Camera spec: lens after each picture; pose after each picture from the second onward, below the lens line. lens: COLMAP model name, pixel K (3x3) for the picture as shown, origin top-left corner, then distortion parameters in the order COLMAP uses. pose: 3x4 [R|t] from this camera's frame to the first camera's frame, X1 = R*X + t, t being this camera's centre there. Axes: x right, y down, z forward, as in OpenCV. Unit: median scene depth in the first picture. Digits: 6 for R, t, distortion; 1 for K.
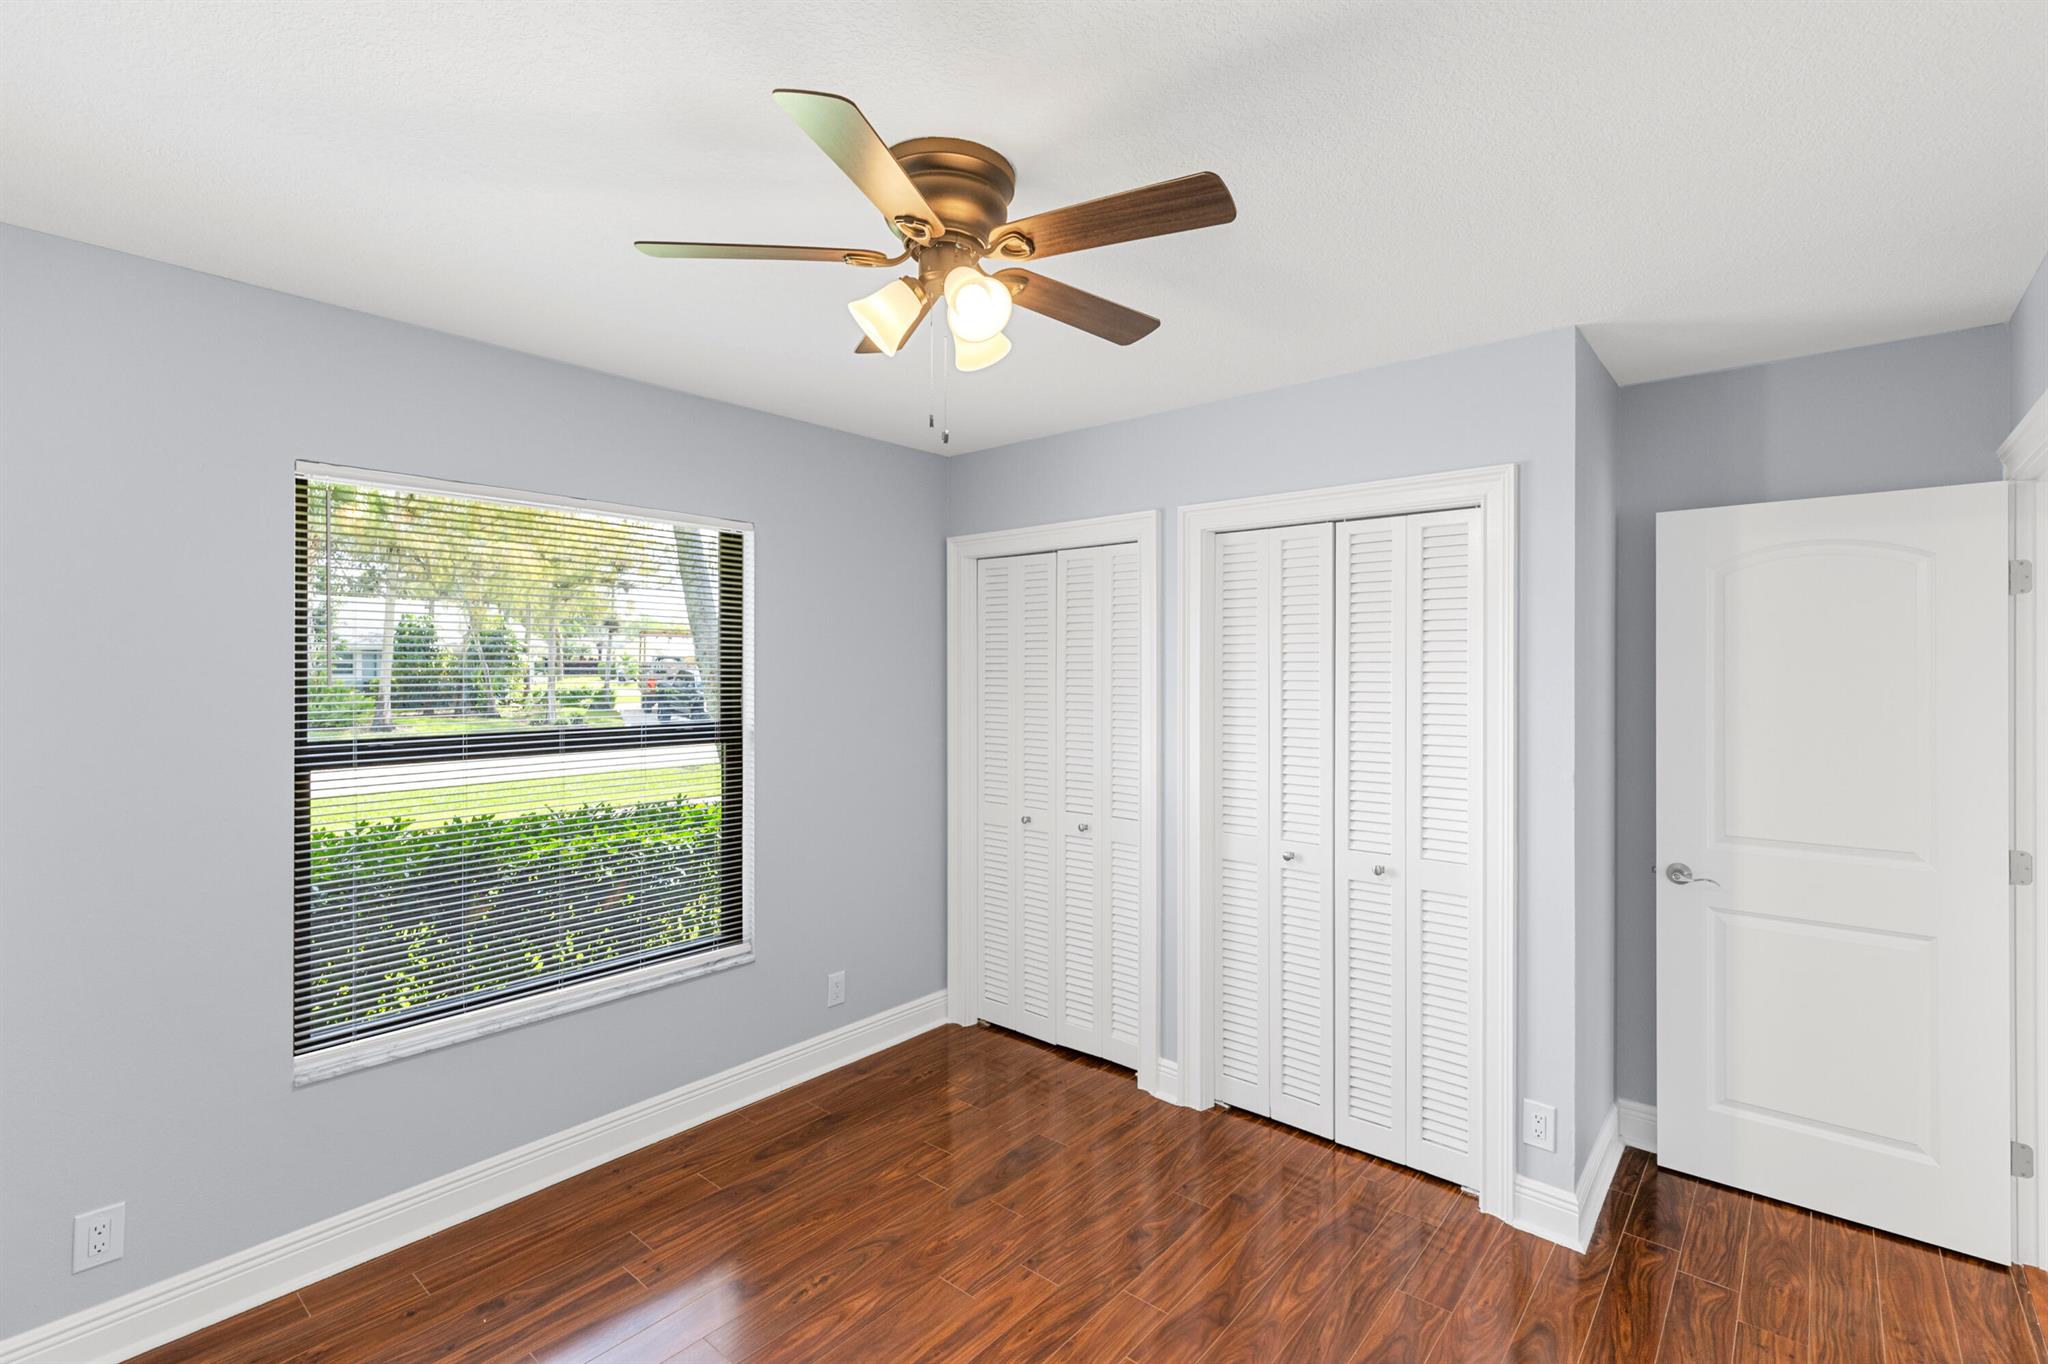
lens RADIAL K [[930.1, 0, 1017.0], [0, 930.1, 671.9], [0, 0, 1]] dist [-0.000625, -0.000139]
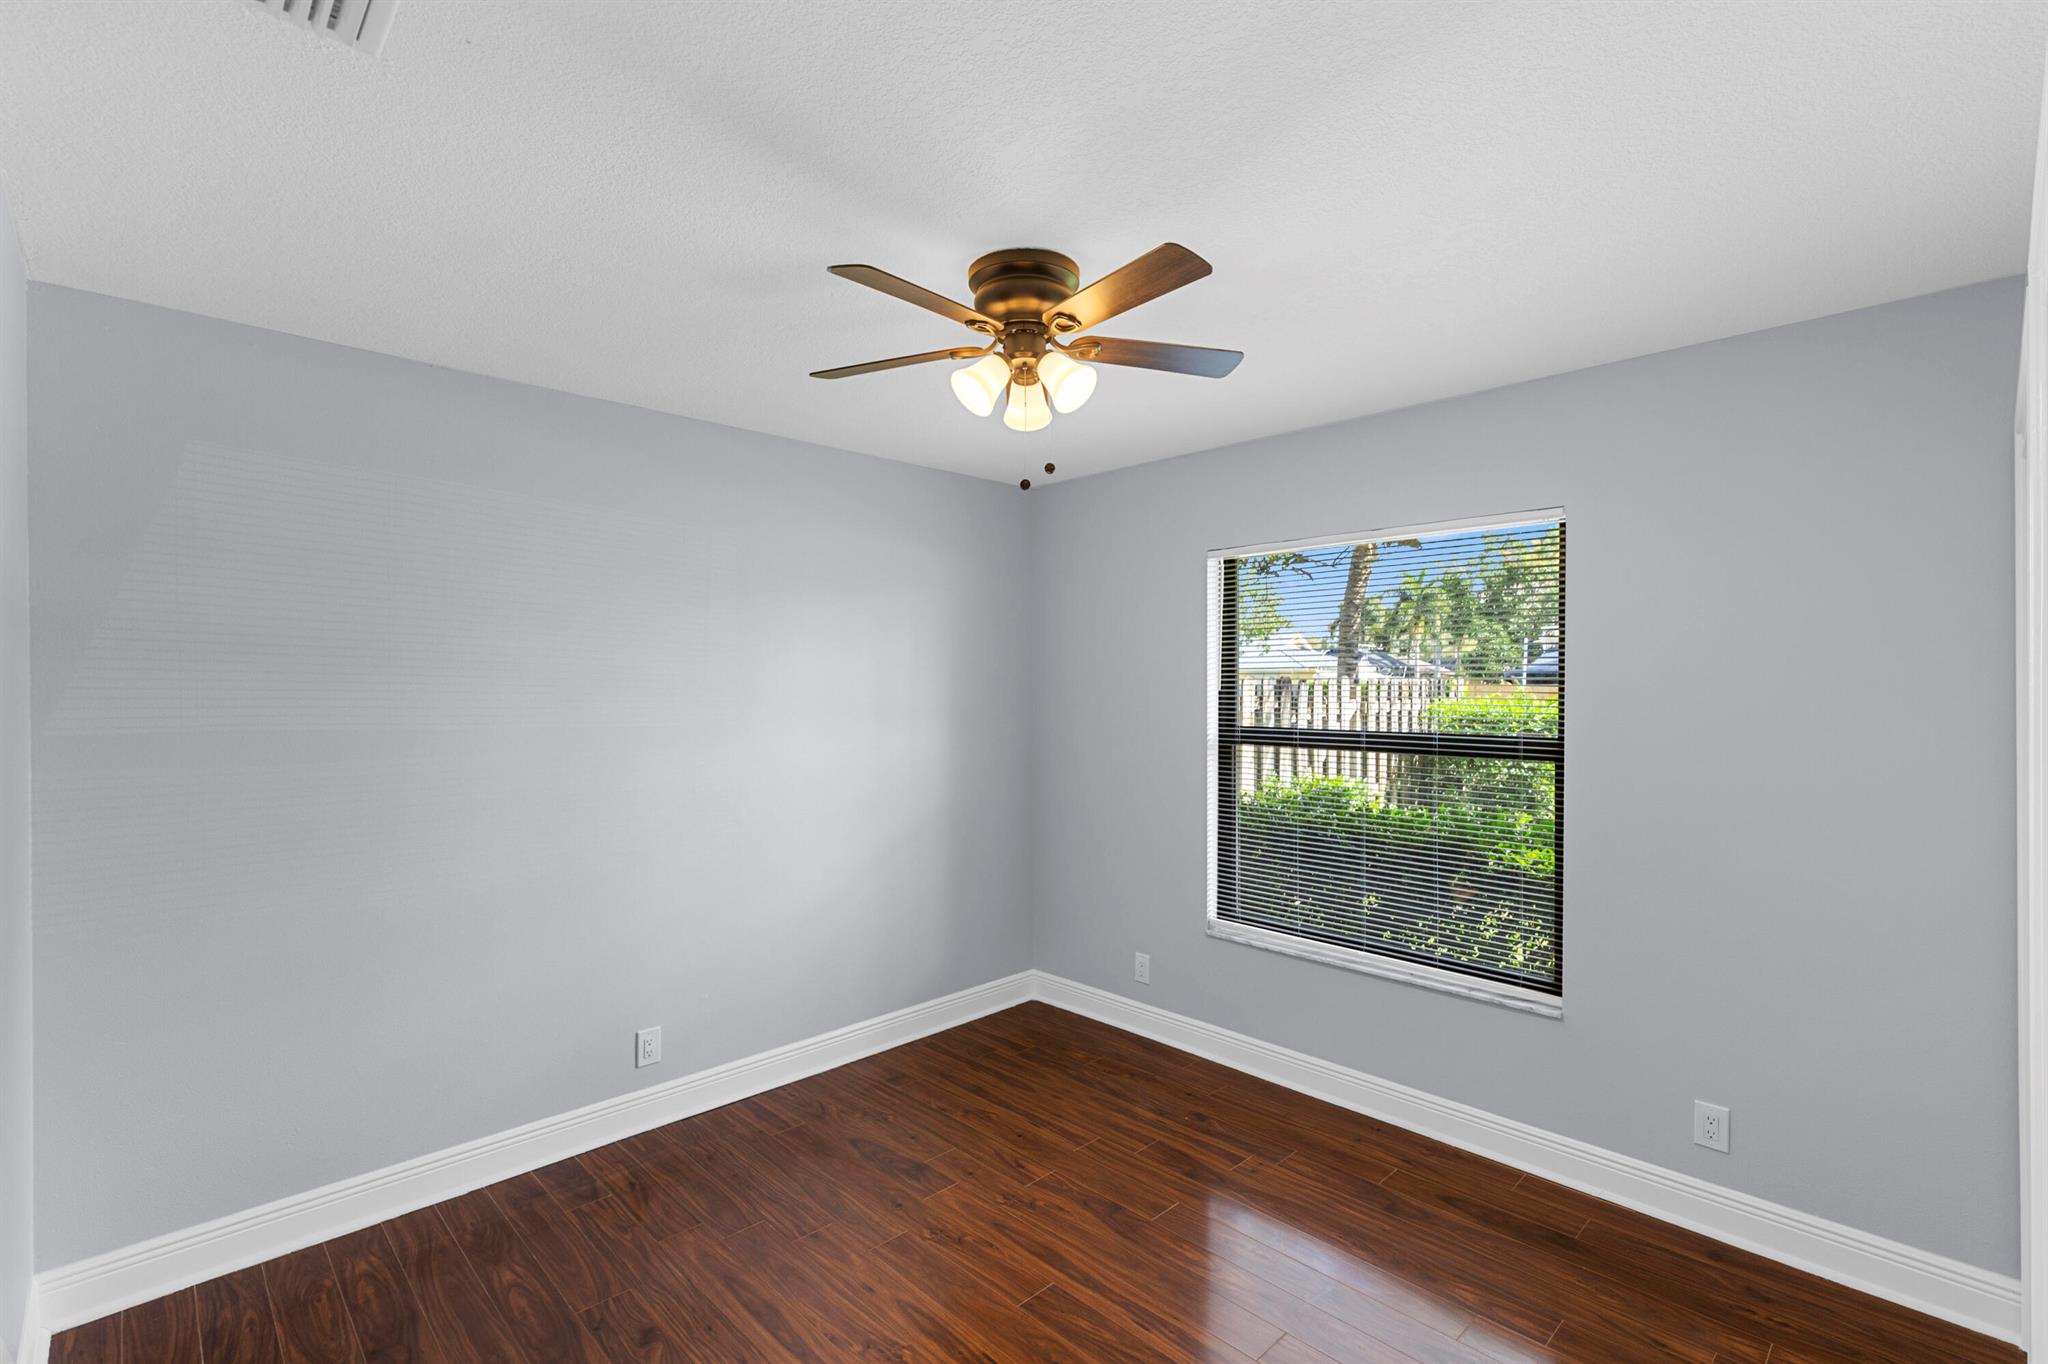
lens RADIAL K [[930.1, 0, 1017.0], [0, 930.1, 671.9], [0, 0, 1]] dist [-0.000625, -0.000139]
pose [[-0.096018, 0.003645, -0.995373, 0.747111], [0.002407, 0.999991, 0.003429, -0.019659], [0.995377, -0.002067, -0.096026, 0.696841]]
